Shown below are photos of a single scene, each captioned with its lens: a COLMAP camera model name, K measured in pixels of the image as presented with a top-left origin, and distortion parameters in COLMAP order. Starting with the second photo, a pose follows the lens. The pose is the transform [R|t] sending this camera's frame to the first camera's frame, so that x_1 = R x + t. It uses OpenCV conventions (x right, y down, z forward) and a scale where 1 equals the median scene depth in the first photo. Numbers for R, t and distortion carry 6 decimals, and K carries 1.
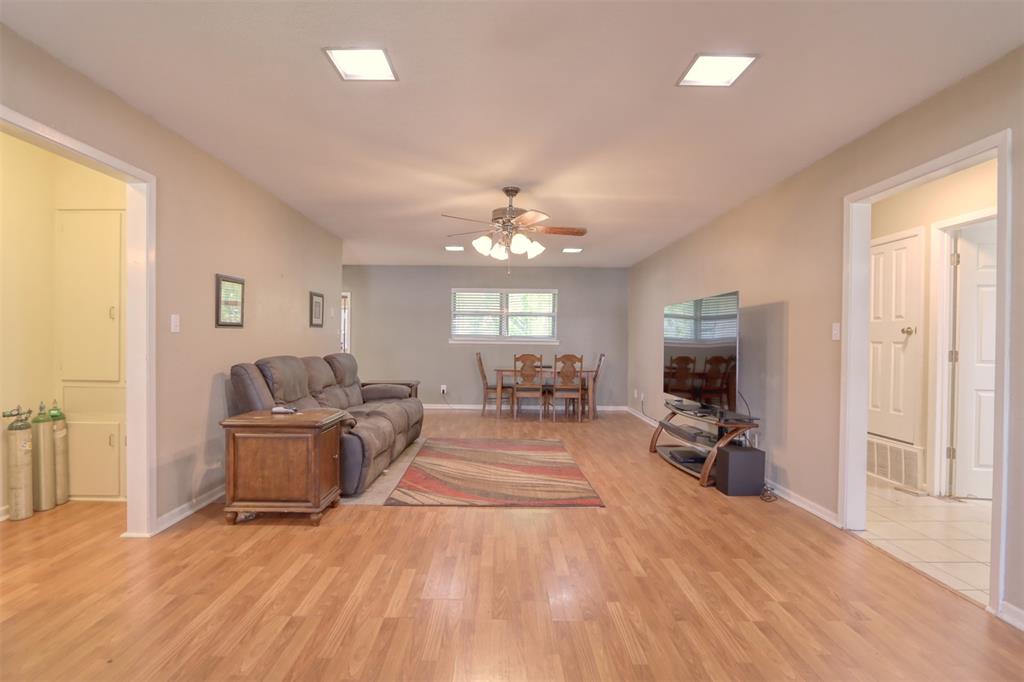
lens RADIAL K [[502.1, 0, 502.9], [0, 502.1, 344.7], [0, 0, 1]] dist [-0.001097, 0.001017]
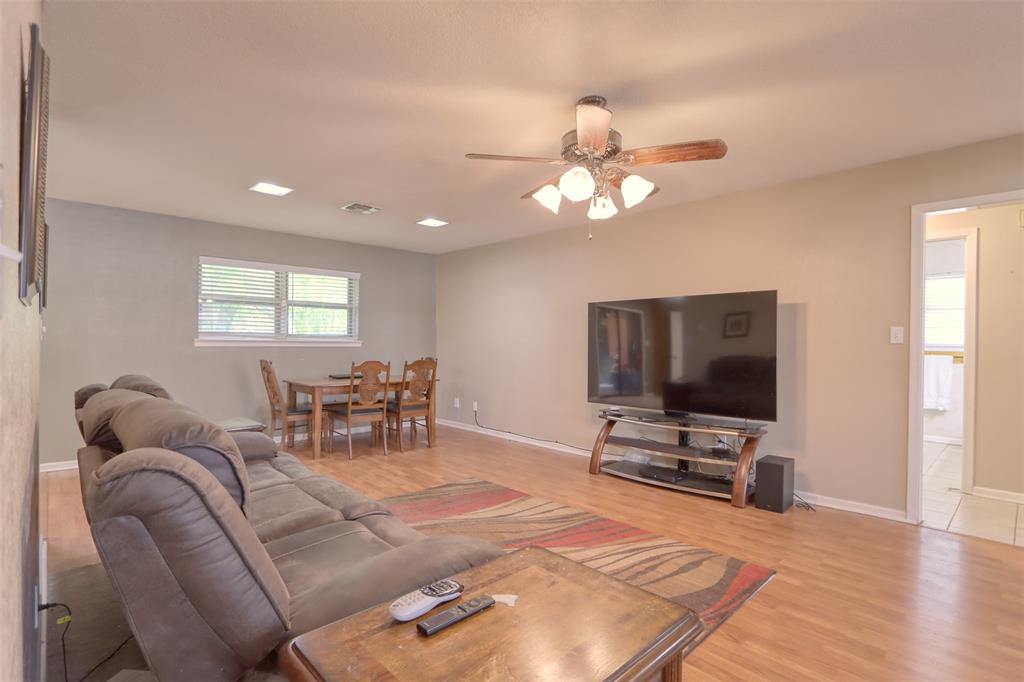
lens RADIAL K [[502.1, 0, 502.9], [0, 502.1, 344.7], [0, 0, 1]] dist [-0.001097, 0.001017]
pose [[0.737981, -0.010270, 0.674744, -0.422382], [0.005919, 0.999944, 0.008746, -0.014230], [-0.674796, -0.002461, 0.738000, 0.524357]]
